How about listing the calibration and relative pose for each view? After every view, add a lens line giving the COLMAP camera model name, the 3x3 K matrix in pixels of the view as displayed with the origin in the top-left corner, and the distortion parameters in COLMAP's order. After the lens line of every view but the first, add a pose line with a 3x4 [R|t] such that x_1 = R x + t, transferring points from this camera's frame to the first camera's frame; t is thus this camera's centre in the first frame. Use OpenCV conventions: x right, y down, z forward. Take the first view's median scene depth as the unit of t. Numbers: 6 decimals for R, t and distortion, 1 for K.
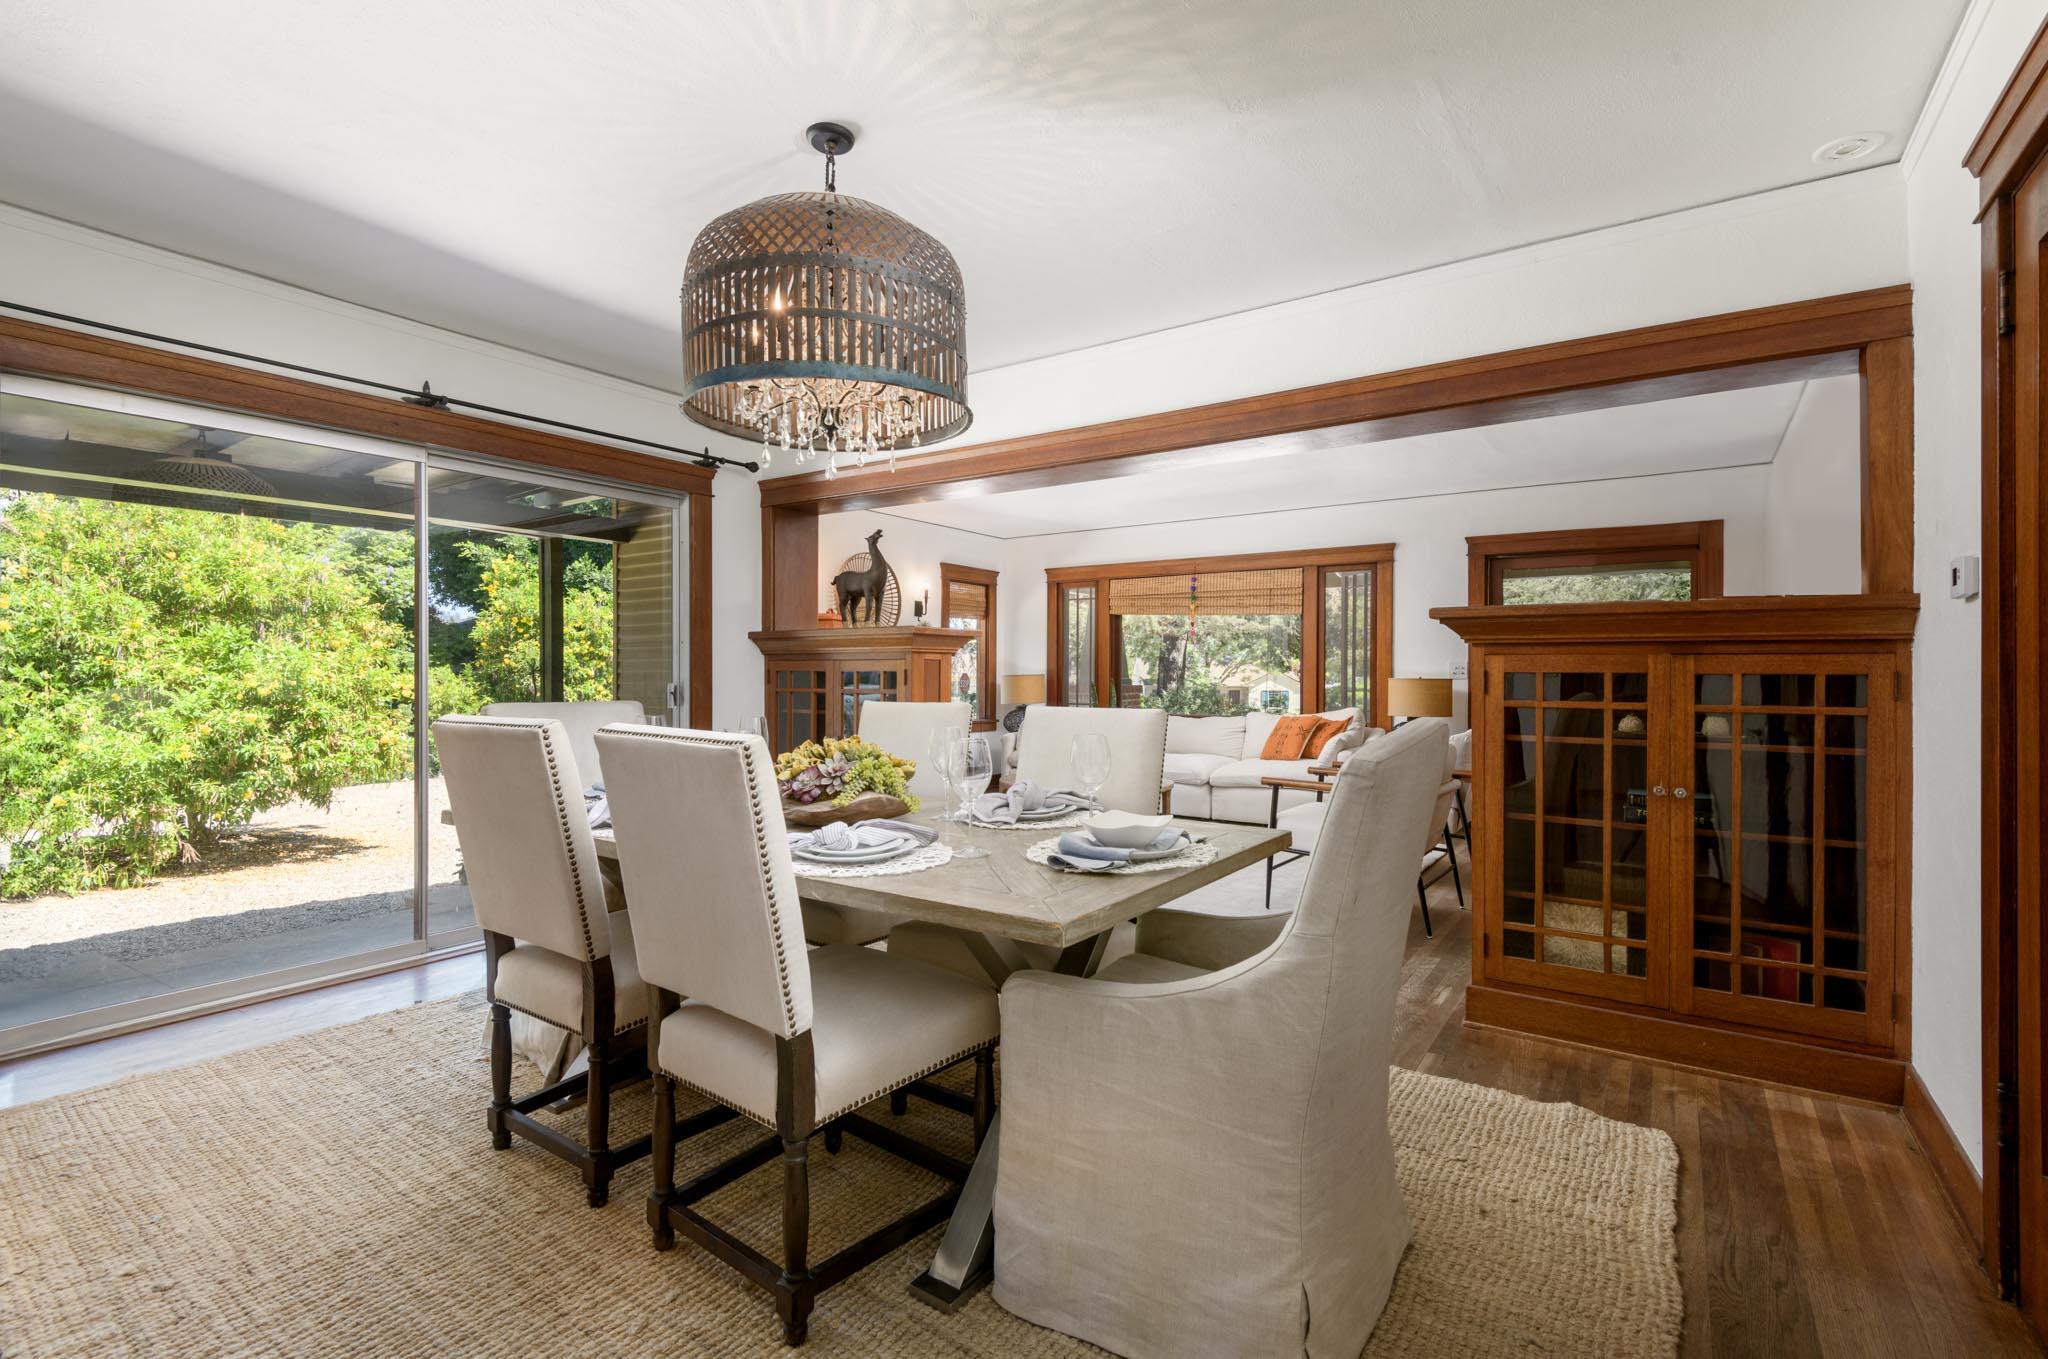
lens RADIAL K [[932.3, 0, 1024.0], [0, 932.3, 679.5], [0, 0, 1]] dist [0.001613, 0.000795]
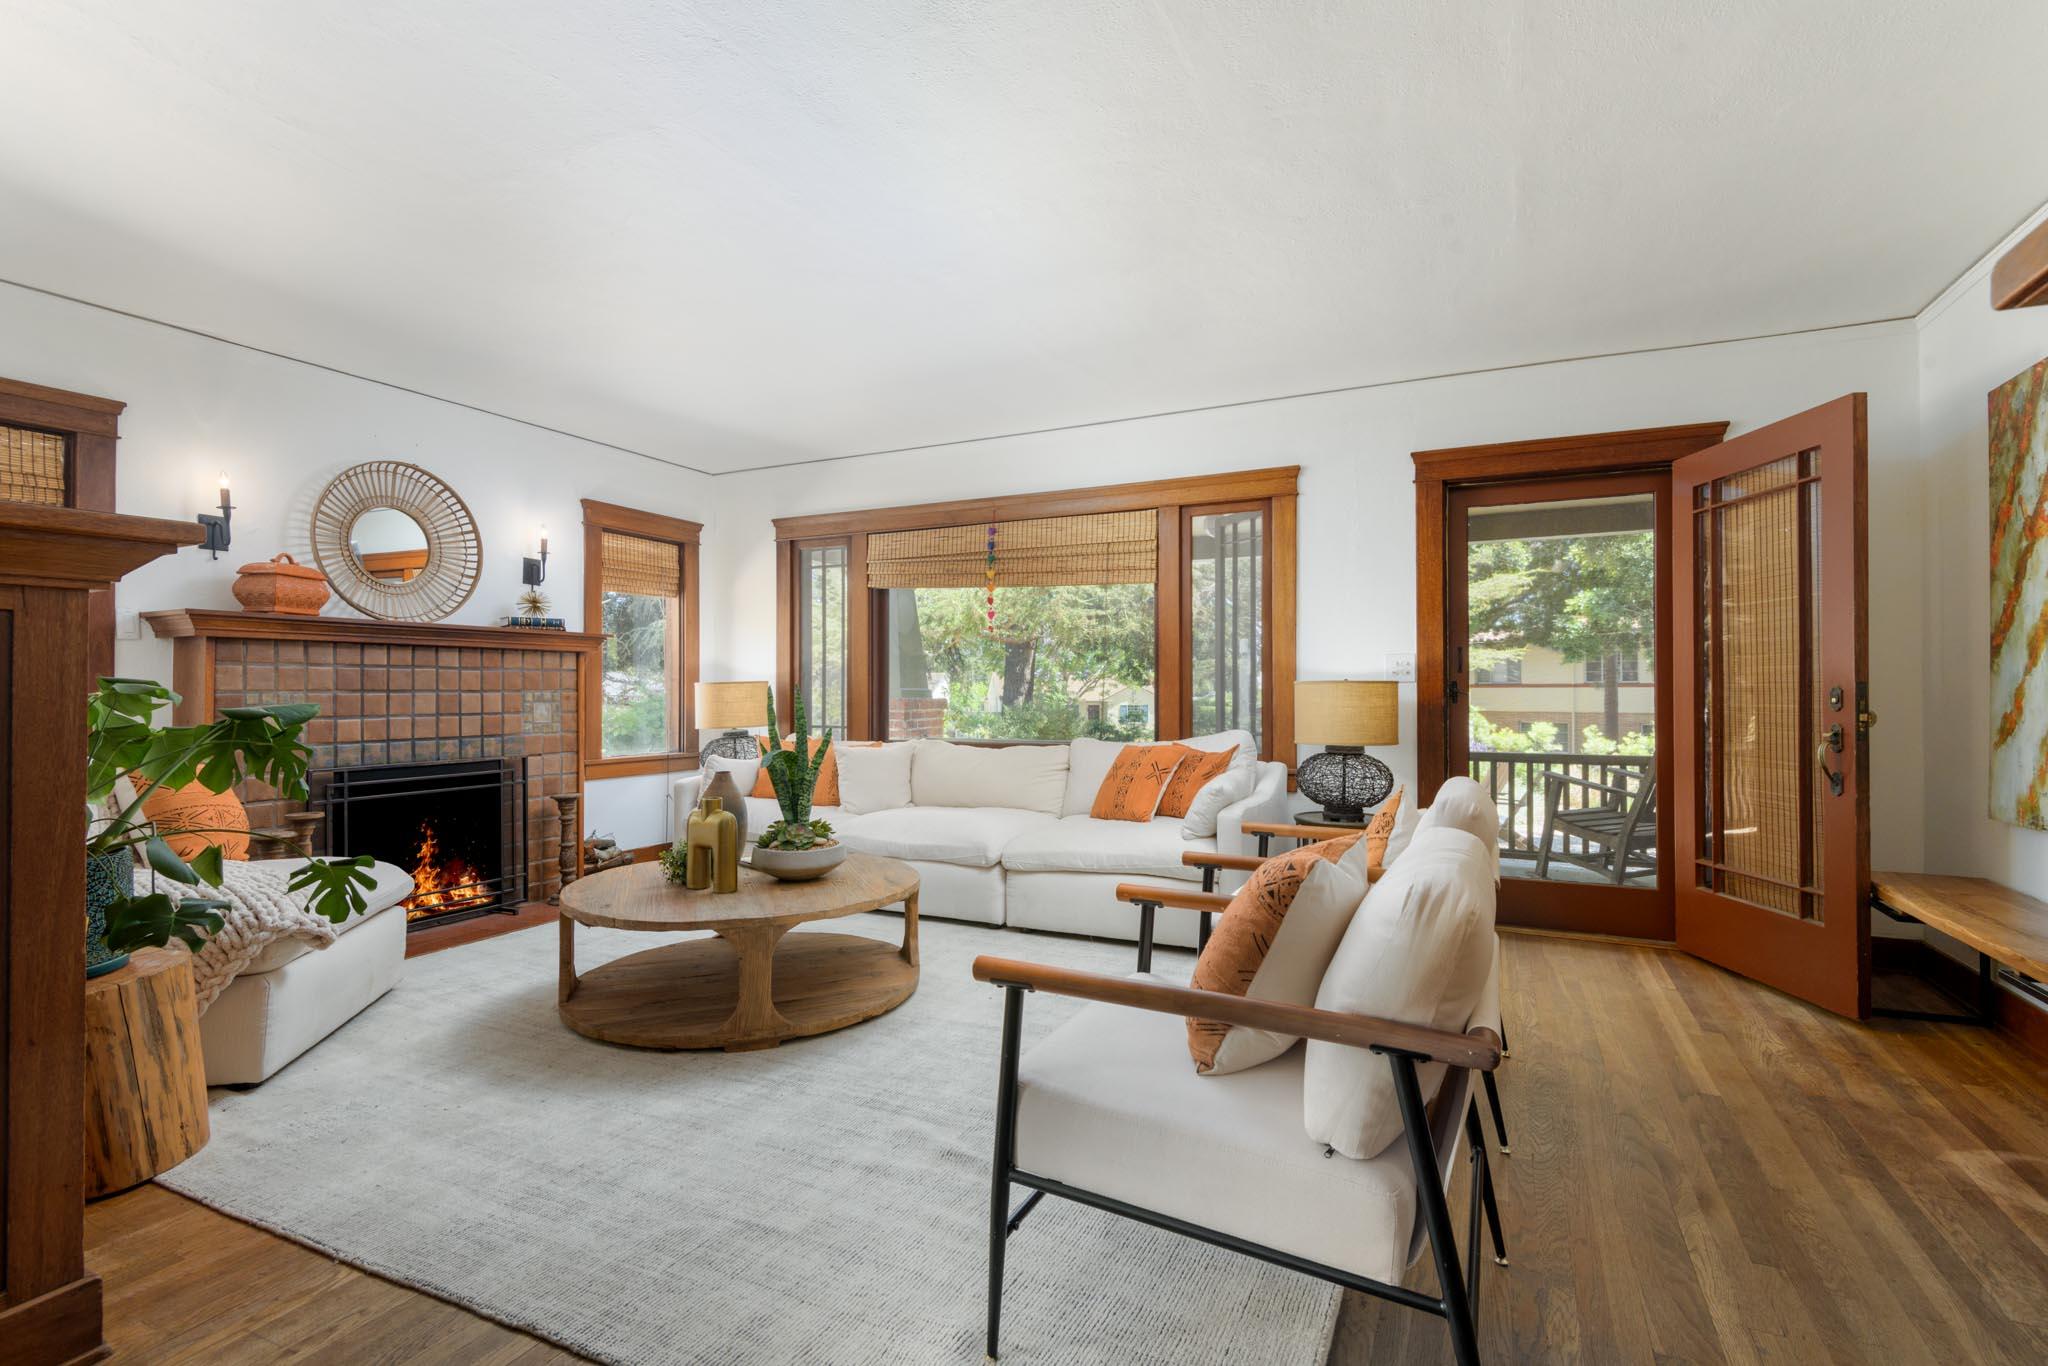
lens RADIAL K [[932.3, 0, 1024.0], [0, 932.3, 683.0], [0, 0, 1]] dist [0.001613, 0.000795]
pose [[0.989773, -0.004279, 0.142585, 0.107981], [0.006280, 0.999888, -0.013590, 0.005308], [-0.142511, 0.014347, 0.989689, 0.352338]]
